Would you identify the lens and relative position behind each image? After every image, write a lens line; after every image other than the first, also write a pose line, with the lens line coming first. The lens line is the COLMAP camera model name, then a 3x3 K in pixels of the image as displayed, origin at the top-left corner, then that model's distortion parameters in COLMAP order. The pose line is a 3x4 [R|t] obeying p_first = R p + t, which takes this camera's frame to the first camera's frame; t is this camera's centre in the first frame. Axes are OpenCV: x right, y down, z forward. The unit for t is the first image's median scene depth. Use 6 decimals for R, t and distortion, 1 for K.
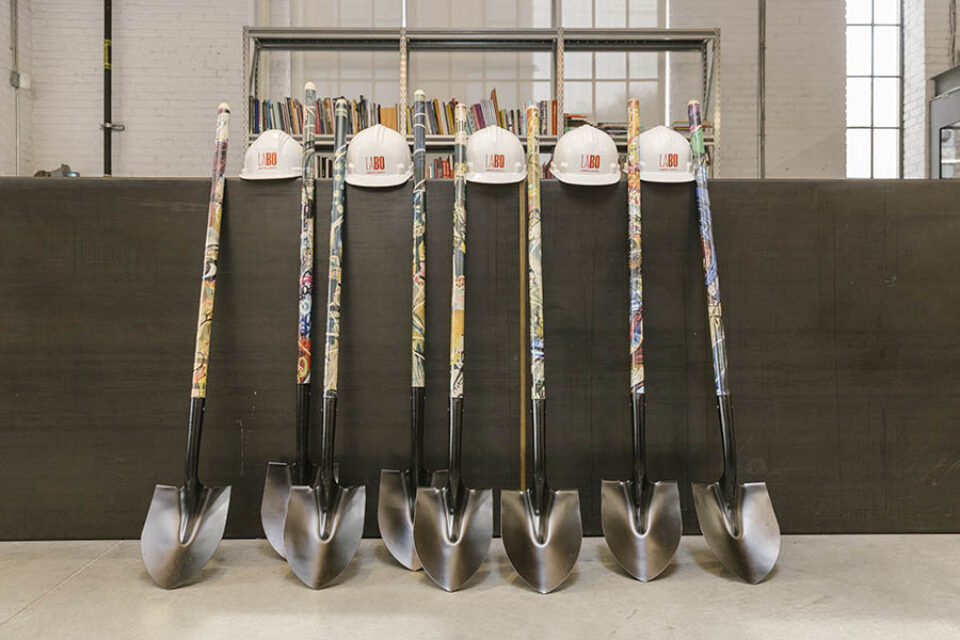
lens RADIAL K [[936.4, 0, 483.5], [0, 936.4, 319.1], [0, 0, 1]] dist [-0.021547, 0.000000]
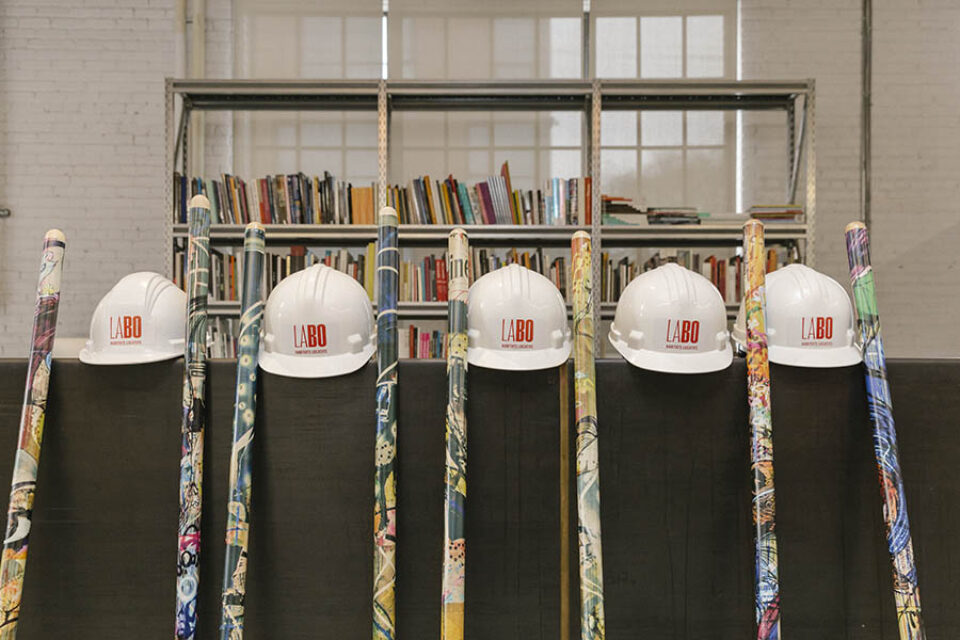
lens RADIAL K [[908.5, 0, 476.3], [0, 908.5, 321.1], [0, 0, 1]] dist [-0.012348, 0.000000]
pose [[0.999954, -0.000288, -0.009564, -0.007744], [0.000115, 0.999835, -0.018154, -0.163941], [0.009568, 0.018152, 0.999789, 0.435789]]
